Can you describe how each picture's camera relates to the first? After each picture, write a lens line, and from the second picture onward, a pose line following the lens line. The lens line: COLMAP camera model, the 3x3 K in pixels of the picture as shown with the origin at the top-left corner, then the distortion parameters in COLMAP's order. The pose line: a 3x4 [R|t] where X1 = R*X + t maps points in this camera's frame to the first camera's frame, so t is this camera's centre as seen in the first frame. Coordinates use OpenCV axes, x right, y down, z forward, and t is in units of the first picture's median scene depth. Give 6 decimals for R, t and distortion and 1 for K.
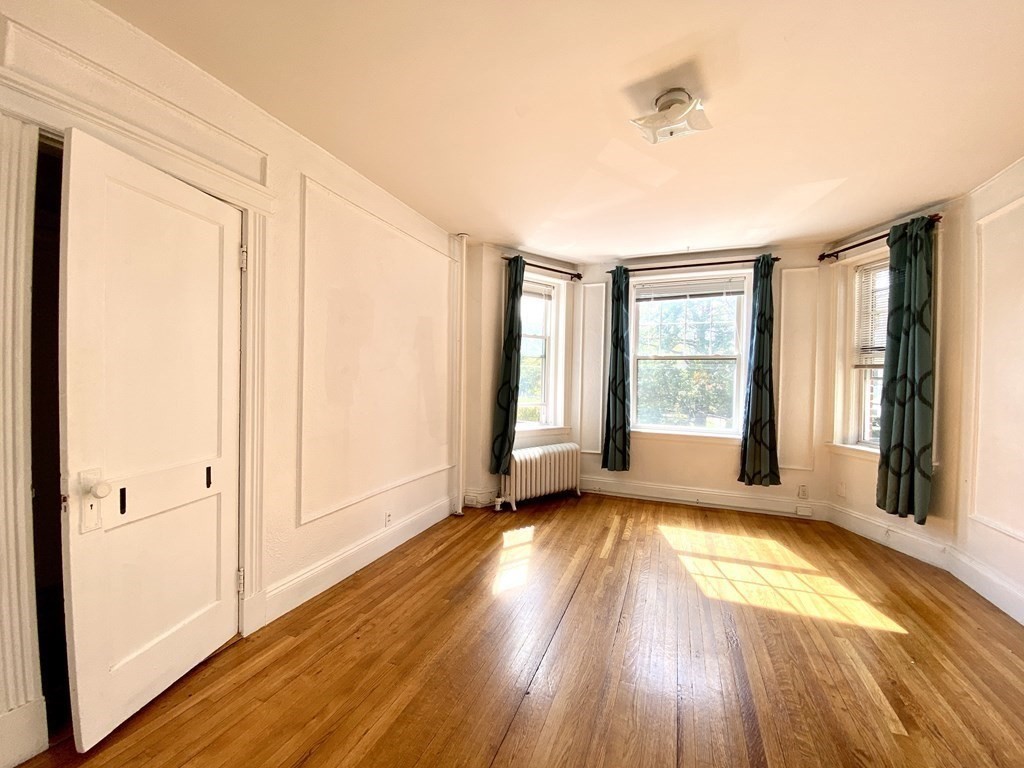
lens RADIAL K [[424.9, 0, 512.0], [0, 424.9, 384.0], [0, 0, 1]] dist [0.049248, -0.034964]
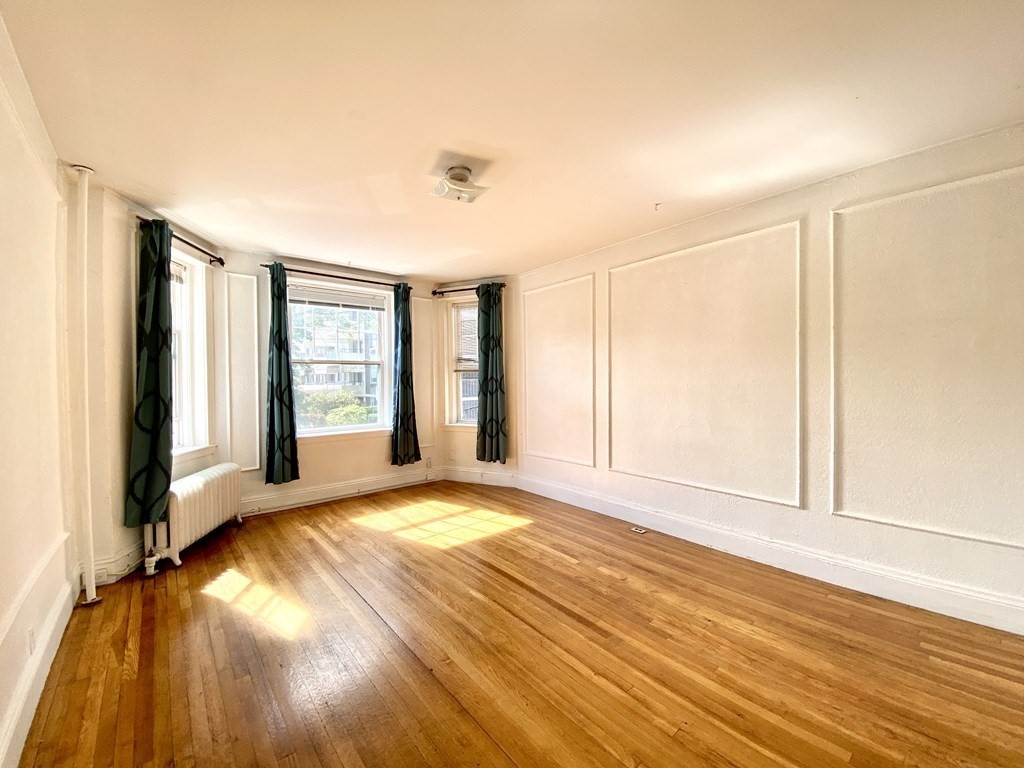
lens RADIAL K [[424.9, 0, 512.0], [0, 424.9, 384.0], [0, 0, 1]] dist [0.049248, -0.034964]
pose [[0.469254, -0.029998, 0.882553, -0.391054], [0.028722, 0.999413, 0.018698, -0.016891], [-0.882596, 0.016574, 0.469840, 0.133006]]
